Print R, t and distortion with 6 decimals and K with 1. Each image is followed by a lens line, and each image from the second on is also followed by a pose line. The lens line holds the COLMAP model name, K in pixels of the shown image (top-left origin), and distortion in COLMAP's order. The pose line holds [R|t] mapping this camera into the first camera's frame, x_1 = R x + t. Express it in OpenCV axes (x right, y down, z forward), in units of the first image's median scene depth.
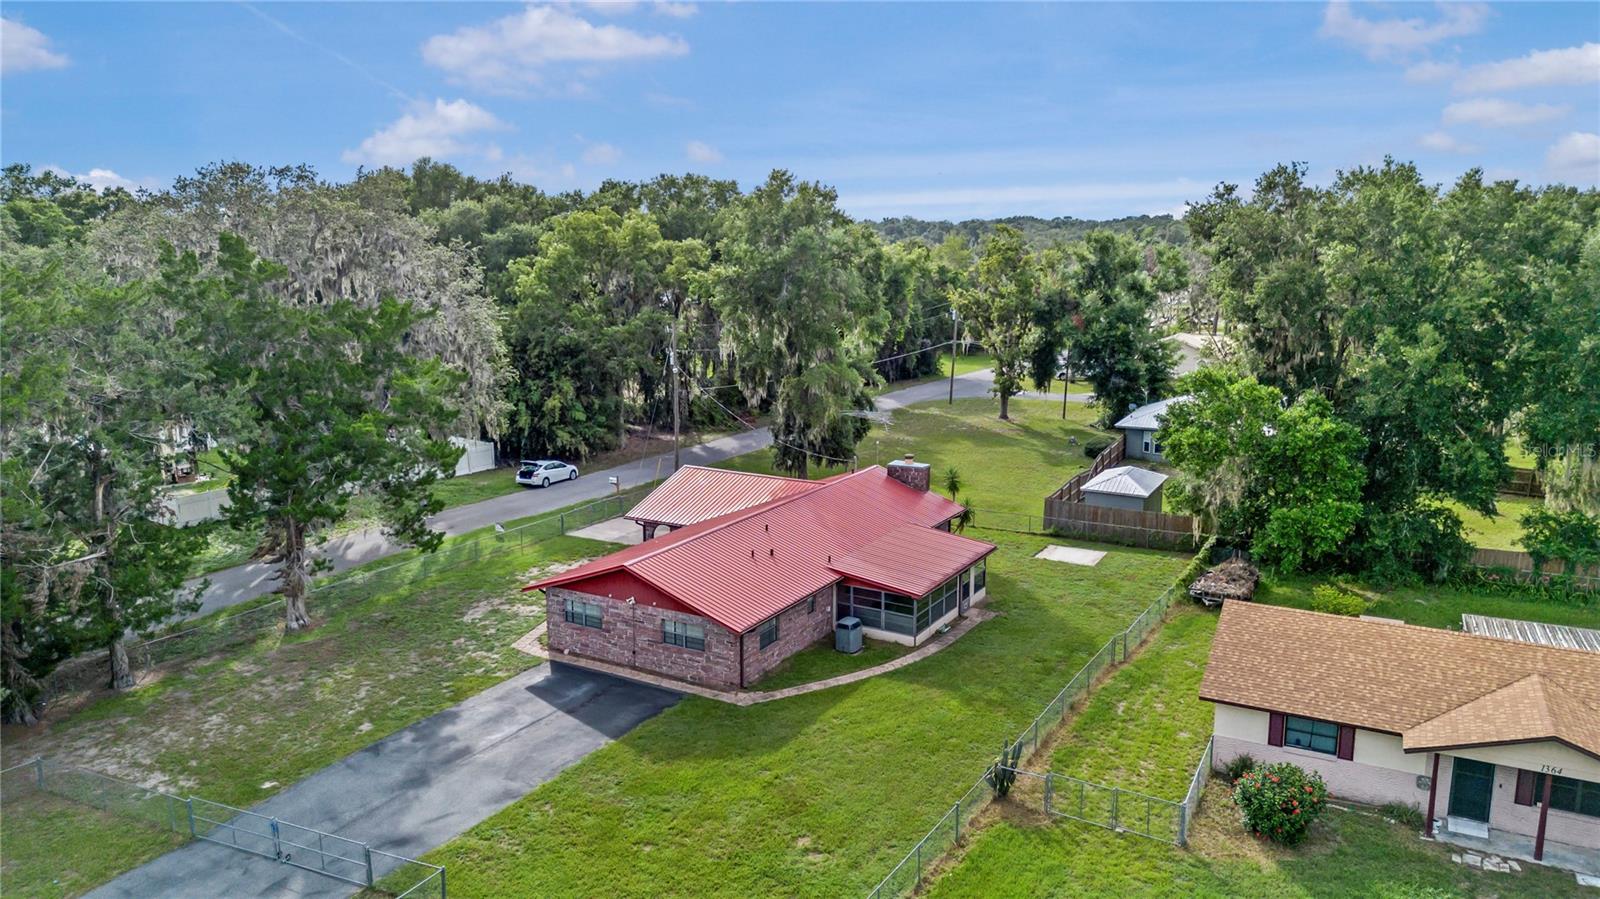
lens RADIAL K [[1117.5, 0, 799.9], [0, 1117.5, 448.3], [0, 0, 1]] dist [0.168489, -0.230897]
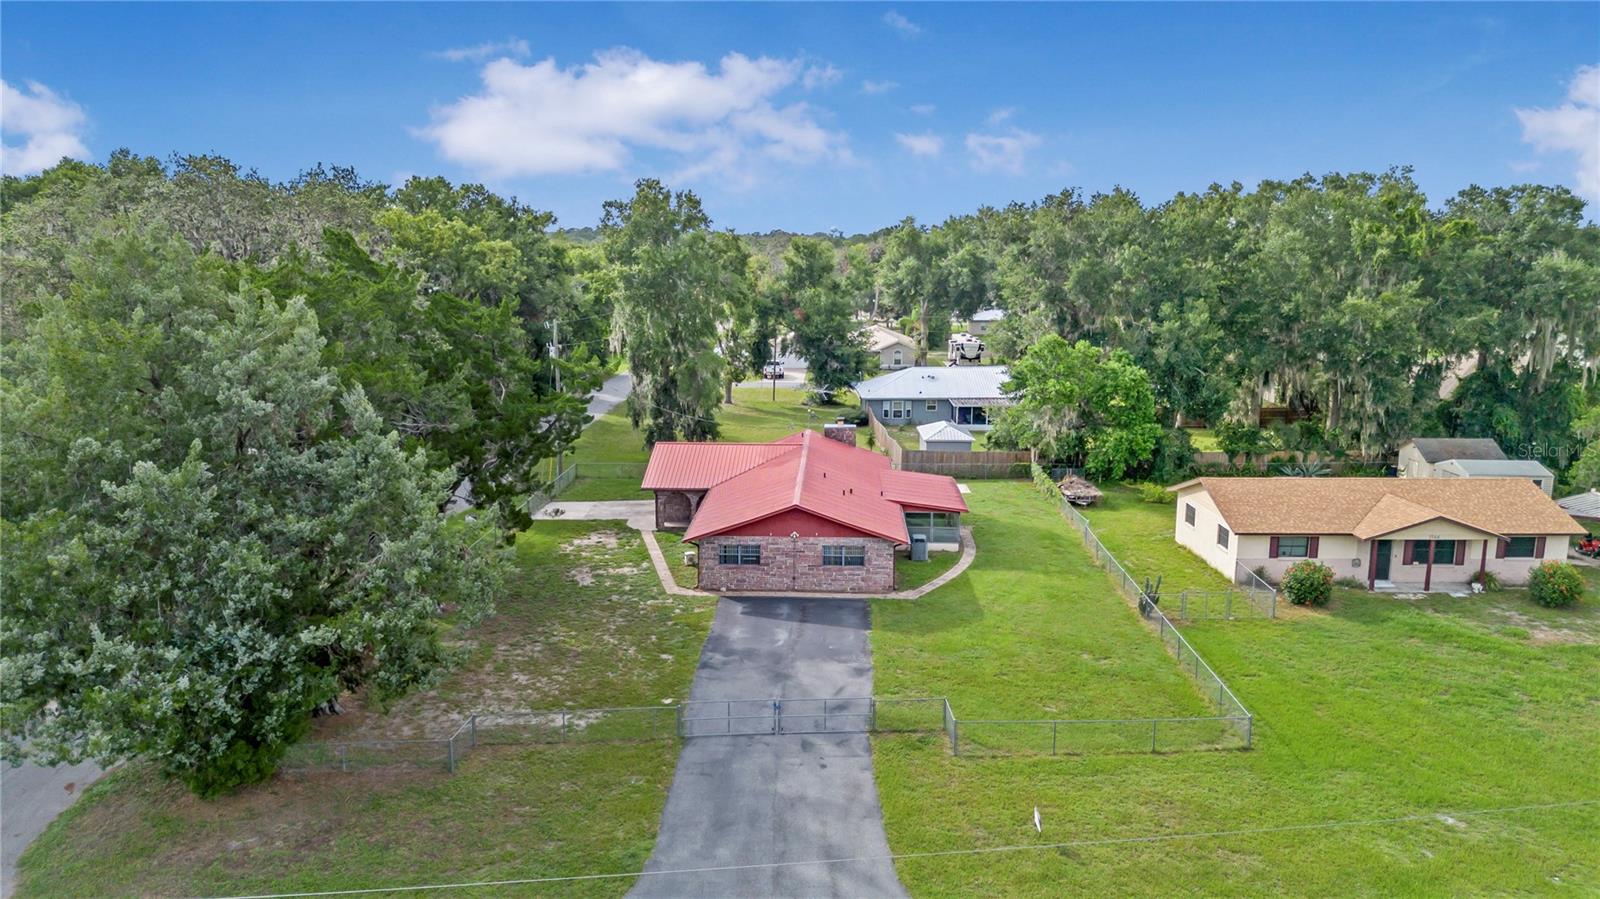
lens RADIAL K [[1117.5, 0, 799.9], [0, 1117.5, 448.3], [0, 0, 1]] dist [0.168489, -0.230897]
pose [[0.881508, -0.080590, 0.465241, -0.651580], [0.085305, 0.996295, 0.010950, 0.027751], [-0.464399, 0.030035, 0.885117, -0.068626]]
